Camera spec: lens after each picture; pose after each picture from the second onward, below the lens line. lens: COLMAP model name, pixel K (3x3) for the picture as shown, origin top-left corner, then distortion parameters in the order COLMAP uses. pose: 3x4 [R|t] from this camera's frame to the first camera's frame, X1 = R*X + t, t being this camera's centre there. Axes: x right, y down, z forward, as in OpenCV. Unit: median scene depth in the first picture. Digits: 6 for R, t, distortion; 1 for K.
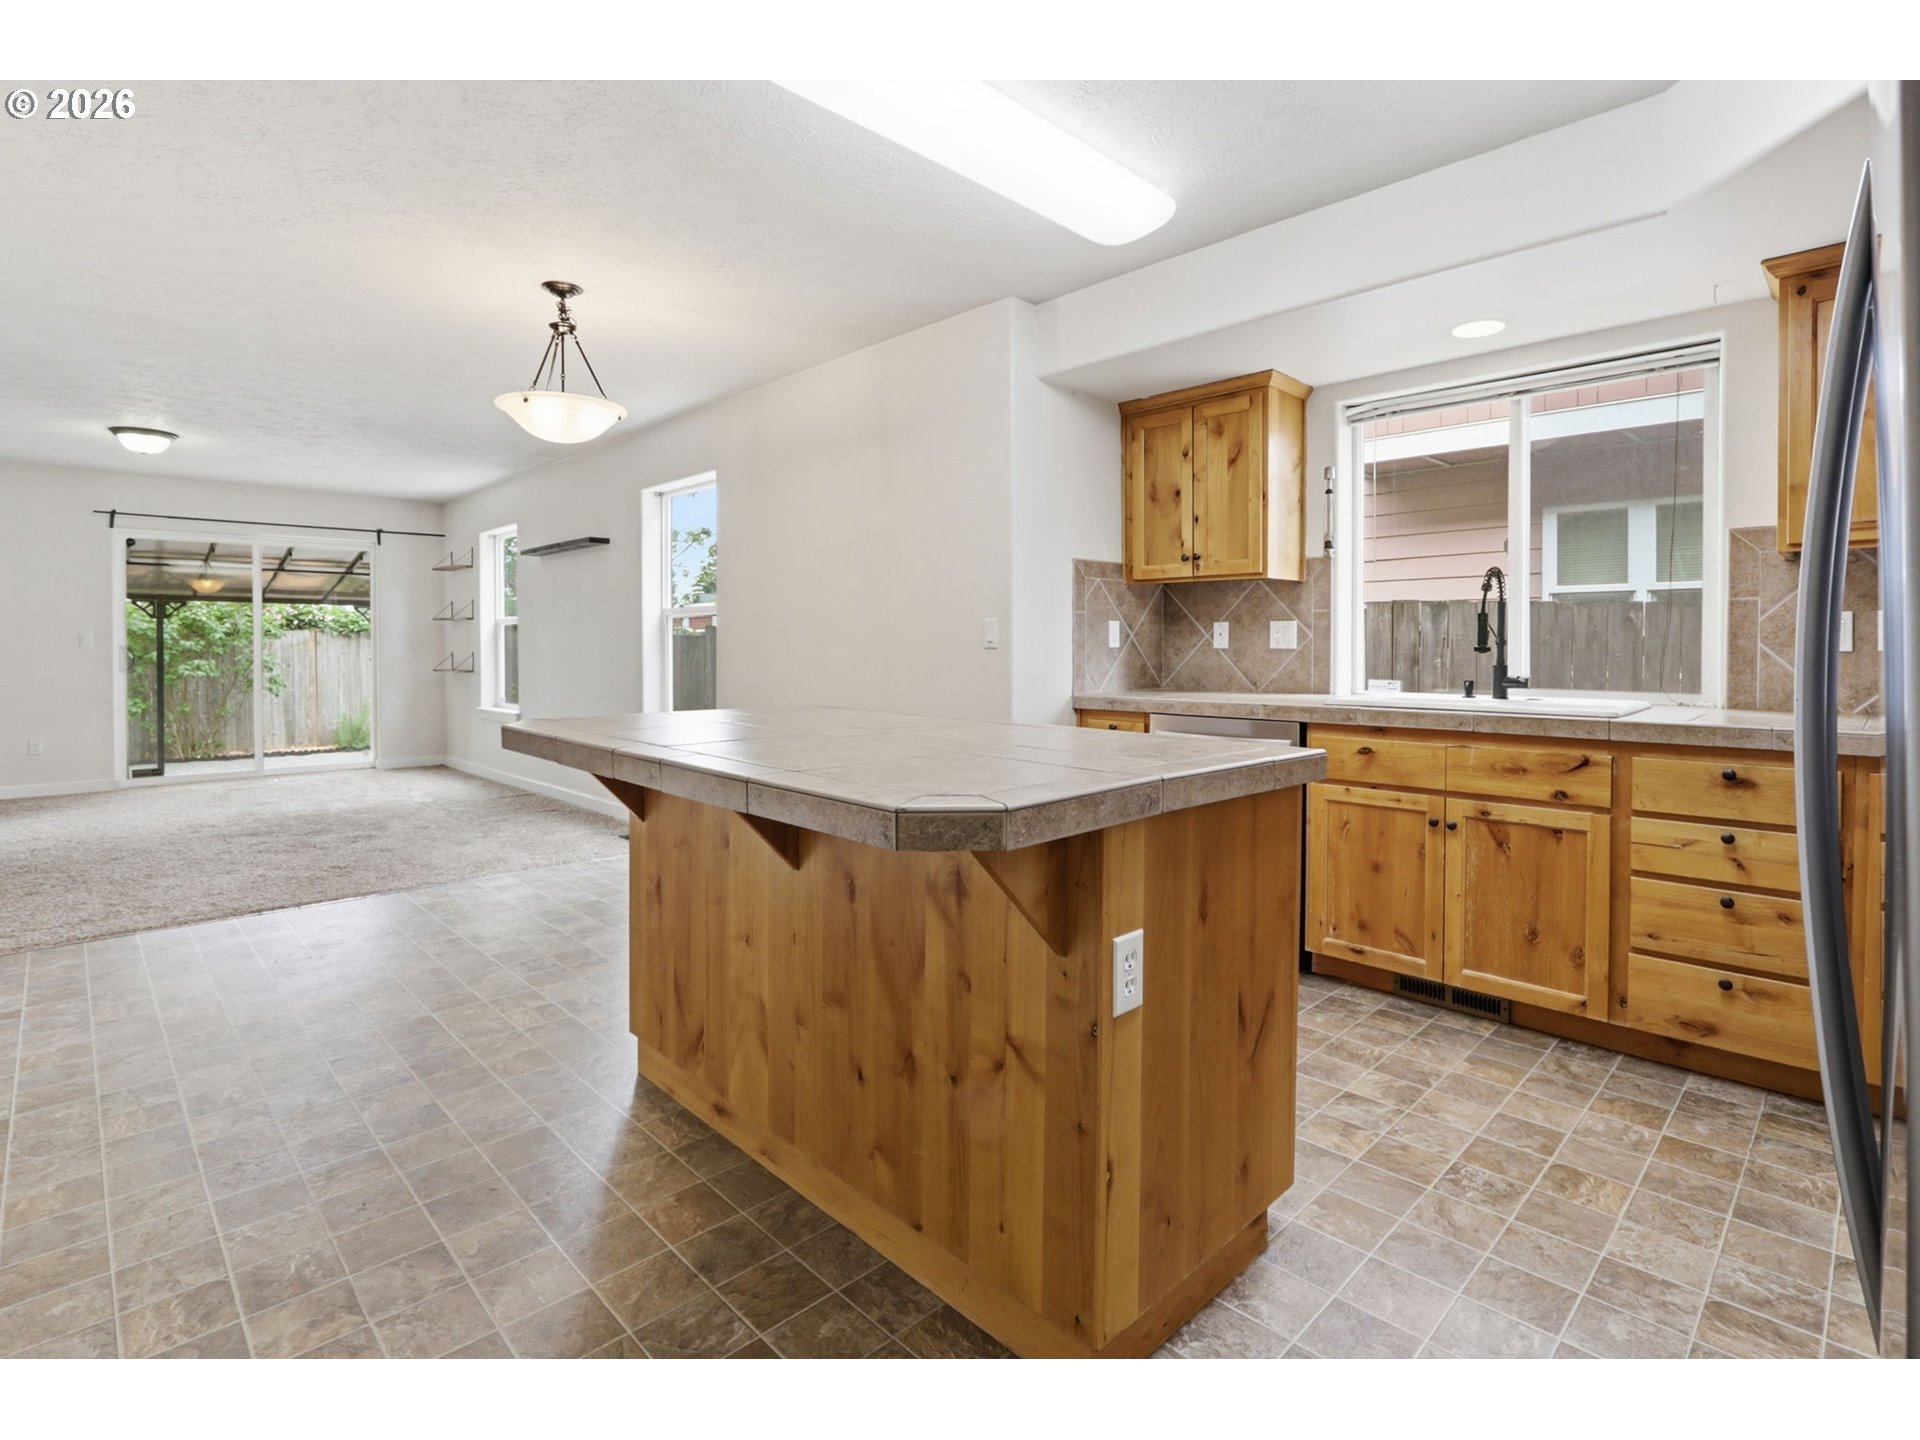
lens RADIAL K [[942.0, 0, 953.3], [0, 942.0, 658.8], [0, 0, 1]] dist [-0.018162, 0.006089]
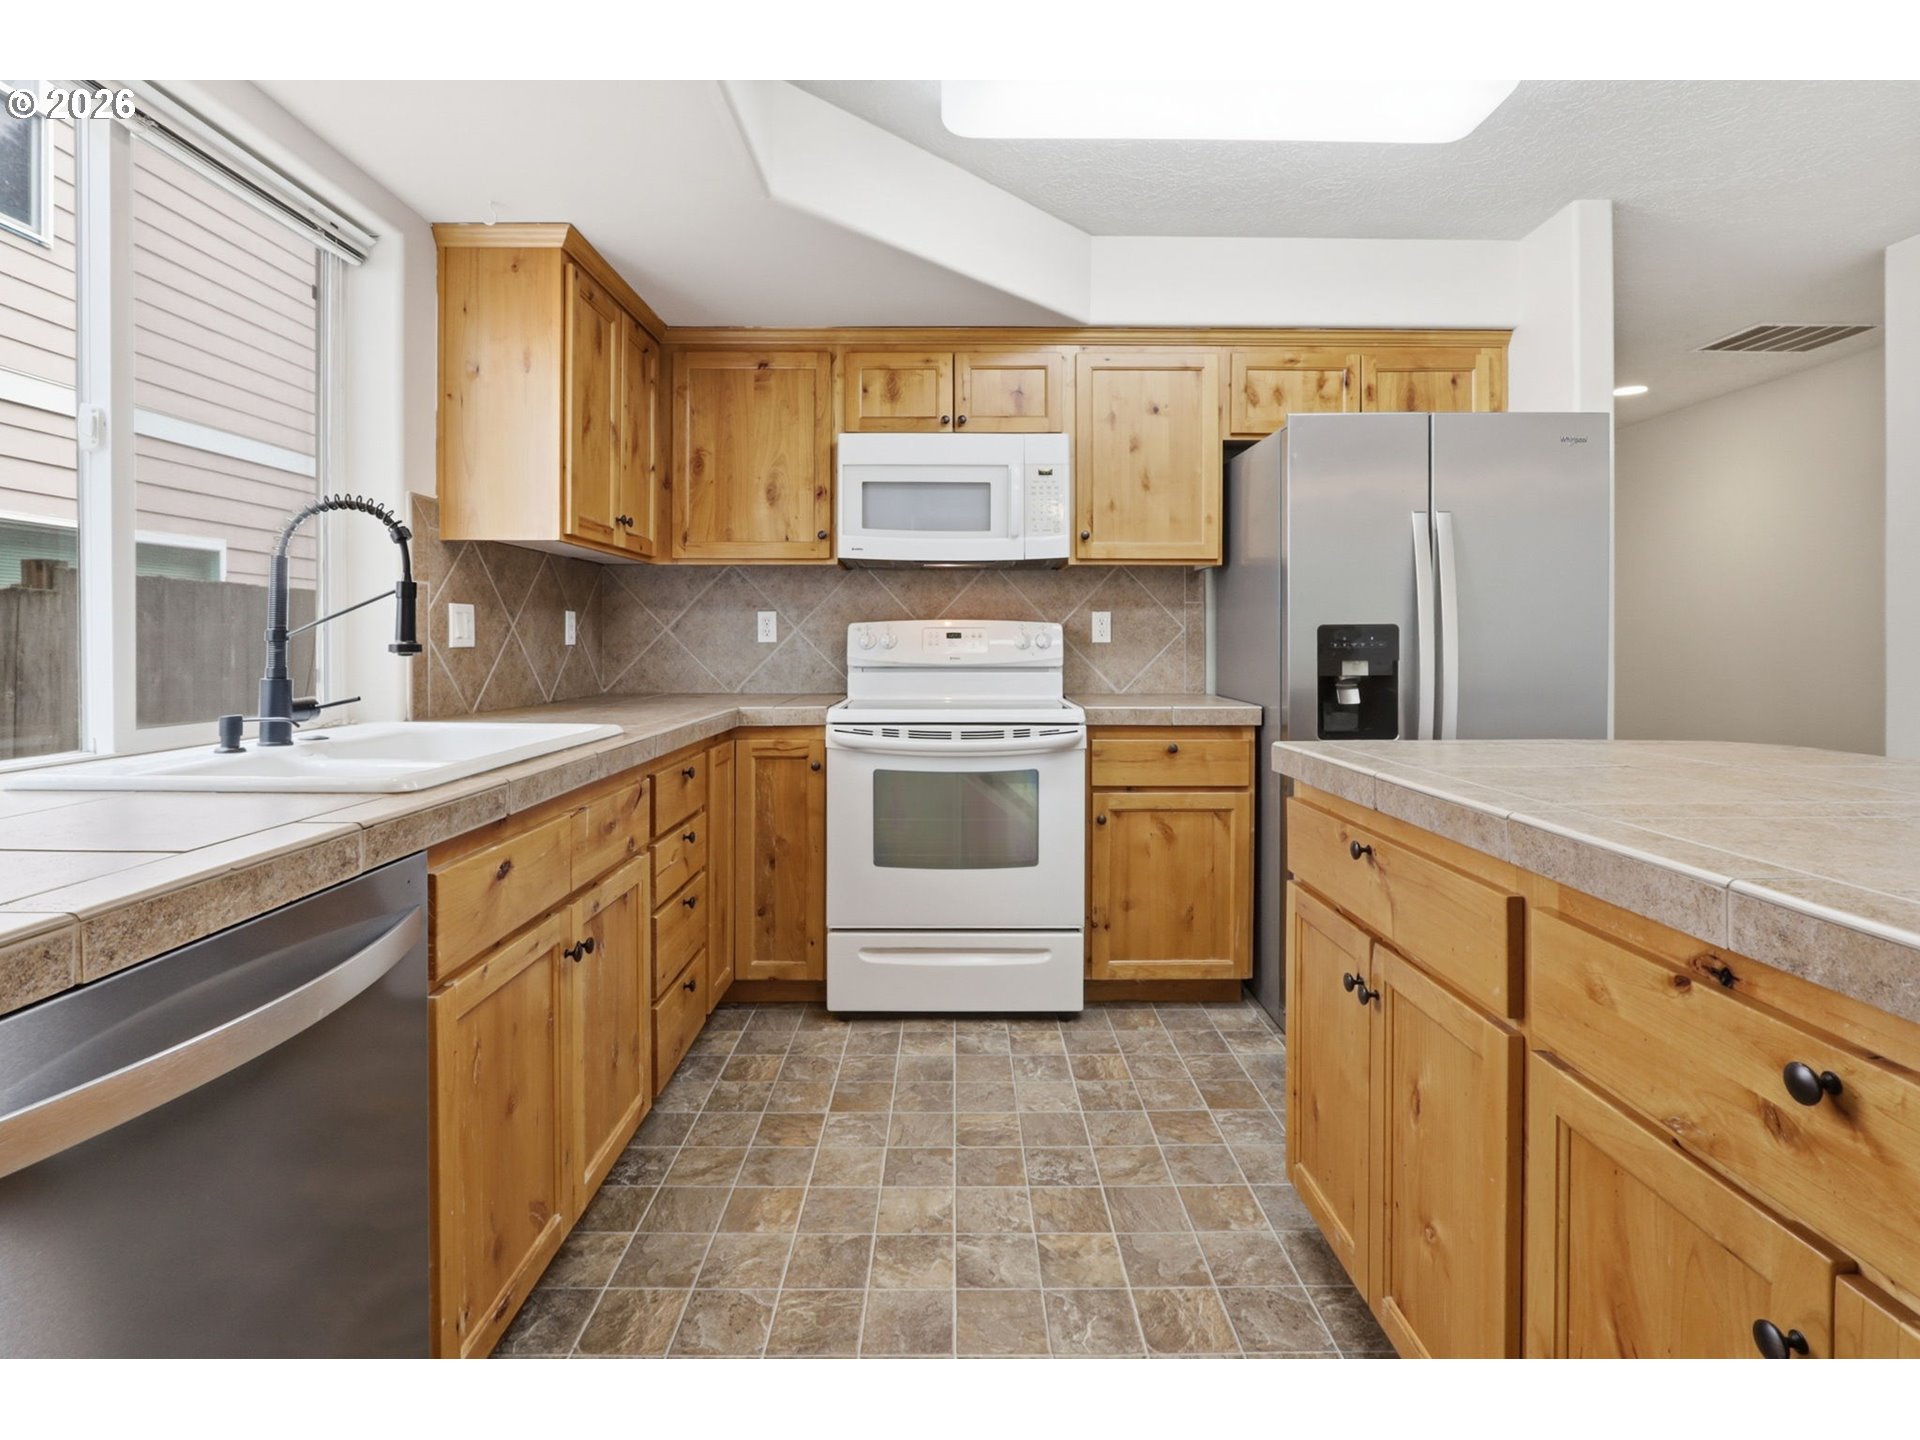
lens RADIAL K [[942.0, 0, 959.8], [0, 942.0, 645.5], [0, 0, 1]] dist [-0.018162, 0.006089]
pose [[-0.723352, -0.006730, 0.690447, -0.047552], [0.008124, 0.999800, 0.018257, -0.021467], [-0.690432, 0.018816, -0.723153, 1.282935]]
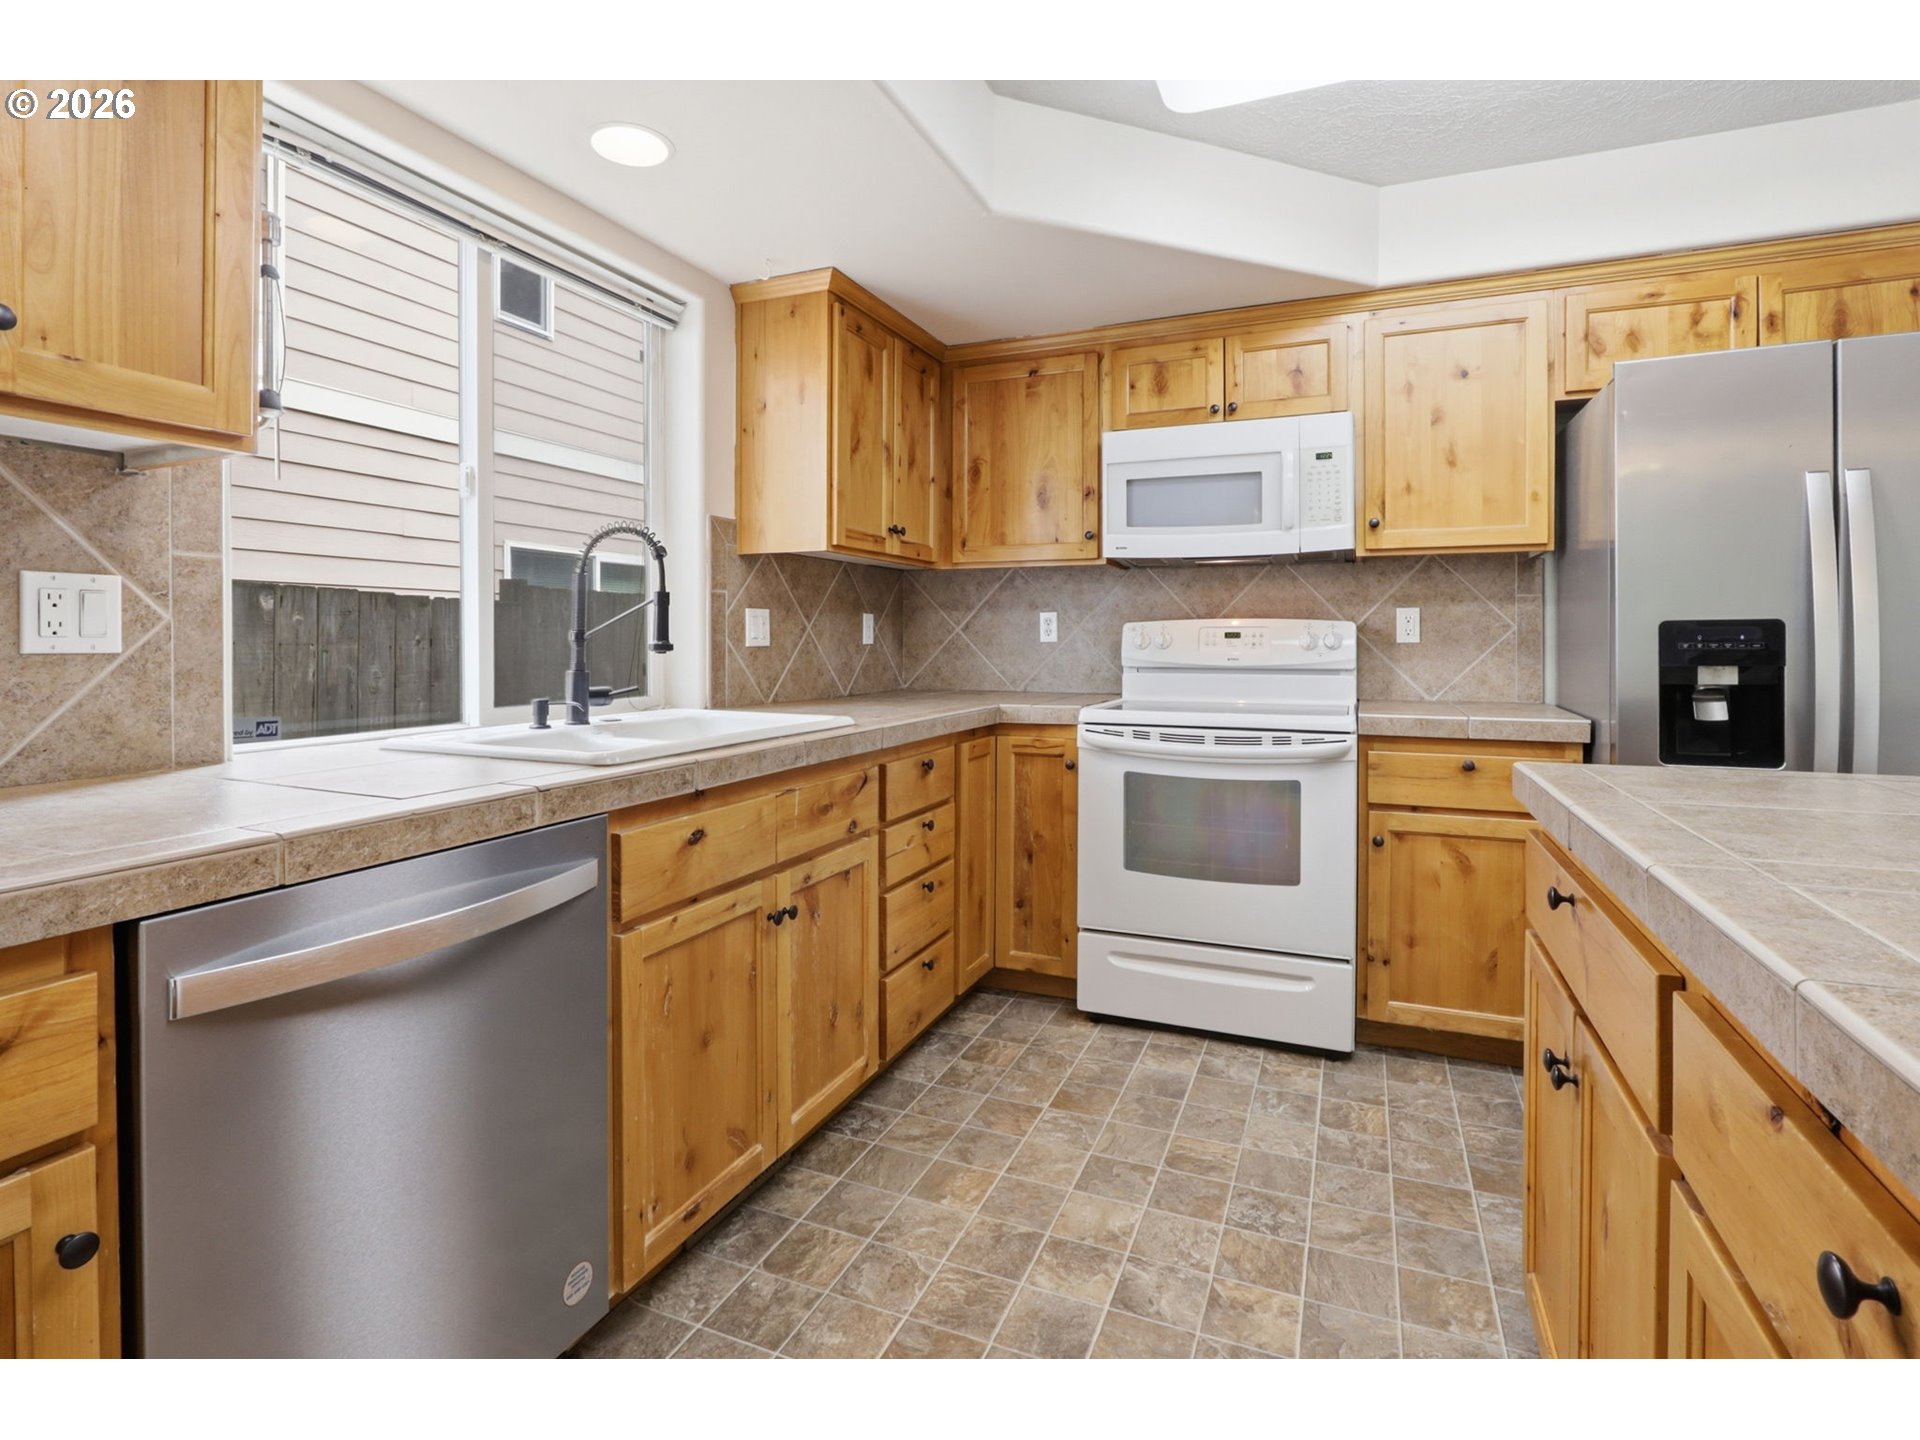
lens RADIAL K [[942.0, 0, 961.1], [0, 942.0, 643.4], [0, 0, 1]] dist [-0.018162, 0.006089]
pose [[-0.391131, -0.006239, 0.920314, -0.130870], [0.012645, 0.999846, 0.012152, -0.020144], [-0.920248, 0.016390, -0.390992, 1.165117]]
